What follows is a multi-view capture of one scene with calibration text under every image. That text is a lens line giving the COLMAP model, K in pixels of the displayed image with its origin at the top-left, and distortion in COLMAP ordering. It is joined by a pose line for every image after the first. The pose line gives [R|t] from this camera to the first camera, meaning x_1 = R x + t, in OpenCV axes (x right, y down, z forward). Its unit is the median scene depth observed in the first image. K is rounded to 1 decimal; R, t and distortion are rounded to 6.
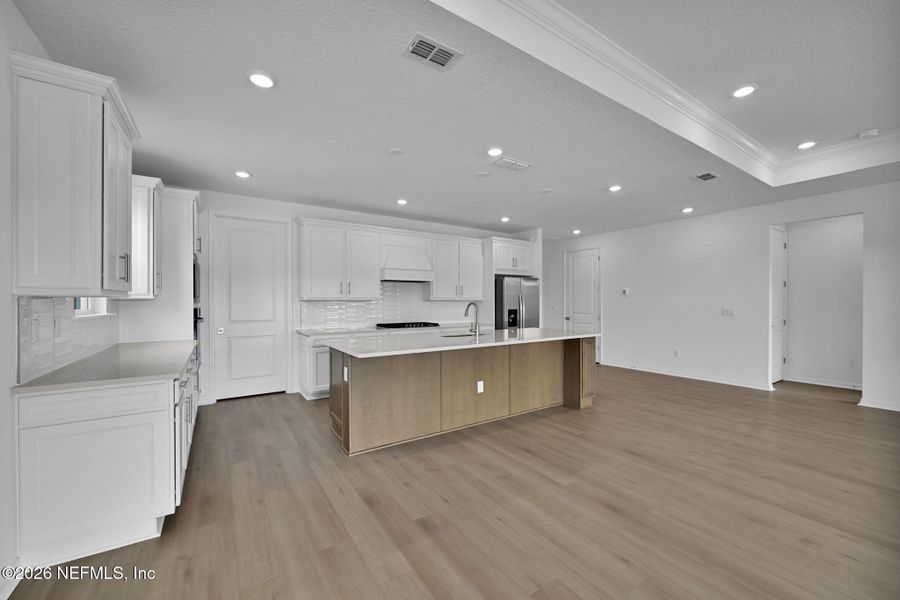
lens RADIAL K [[356.0, 0, 451.4], [0, 356.0, 306.4], [0, 0, 1]] dist [-0.001219, 0.000399]
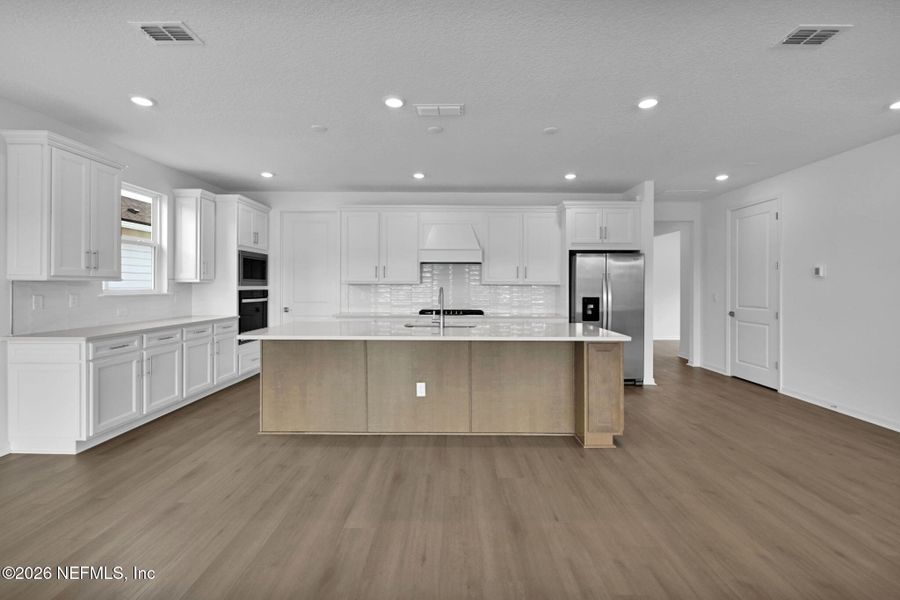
lens RADIAL K [[393.3, 0, 449.4], [0, 393.3, 289.8], [0, 0, 1]] dist [0.001033, 0.000486]
pose [[0.830006, 0.010240, -0.557660, 0.537872], [-0.013373, 0.999909, -0.001543, -0.003101], [0.557594, 0.008738, 0.830068, 0.235192]]
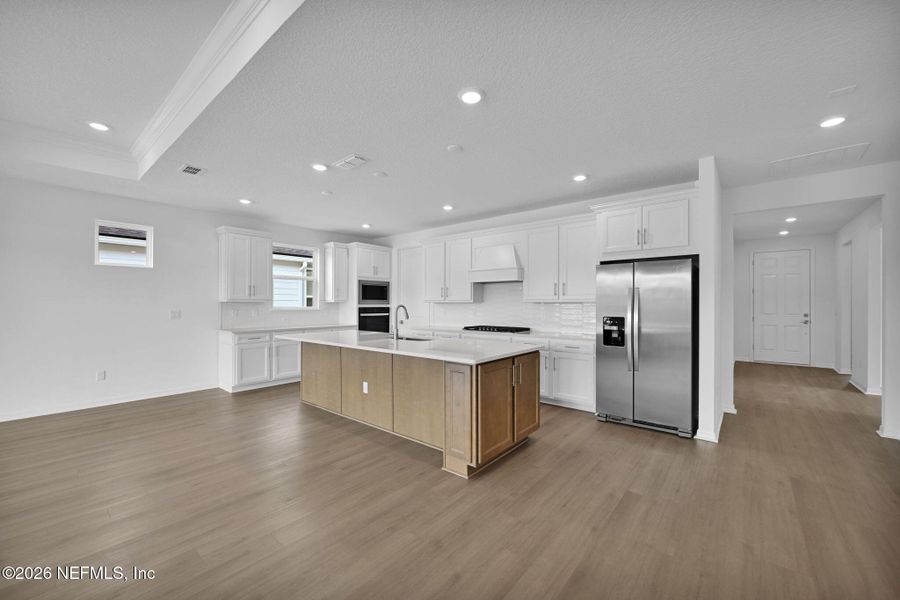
lens RADIAL K [[356.0, 0, 452.8], [0, 356.0, 302.5], [0, 0, 1]] dist [-0.001219, 0.000399]
pose [[0.286581, -0.001432, -0.958055, 0.950648], [-0.013501, 0.999894, -0.005533, -0.012992], [0.957961, 0.014521, 0.286531, 0.792443]]
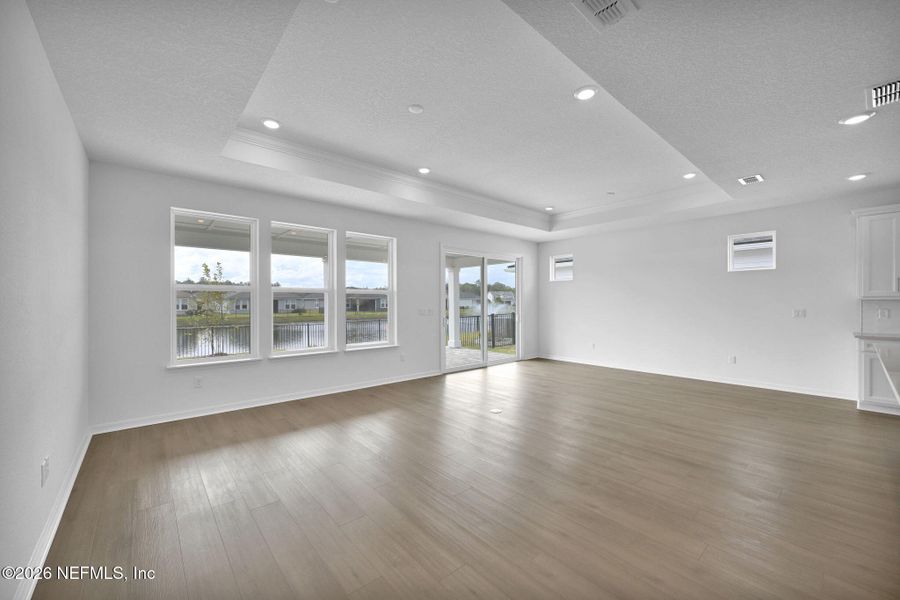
lens RADIAL K [[356.0, 0, 452.0], [0, 356.0, 305.3], [0, 0, 1]] dist [-0.001219, 0.000399]
pose [[-0.990849, 0.002272, -0.134959, 0.849357], [0.000195, 0.999881, 0.015399, -0.011634], [0.134978, 0.015231, -0.990731, 1.236031]]
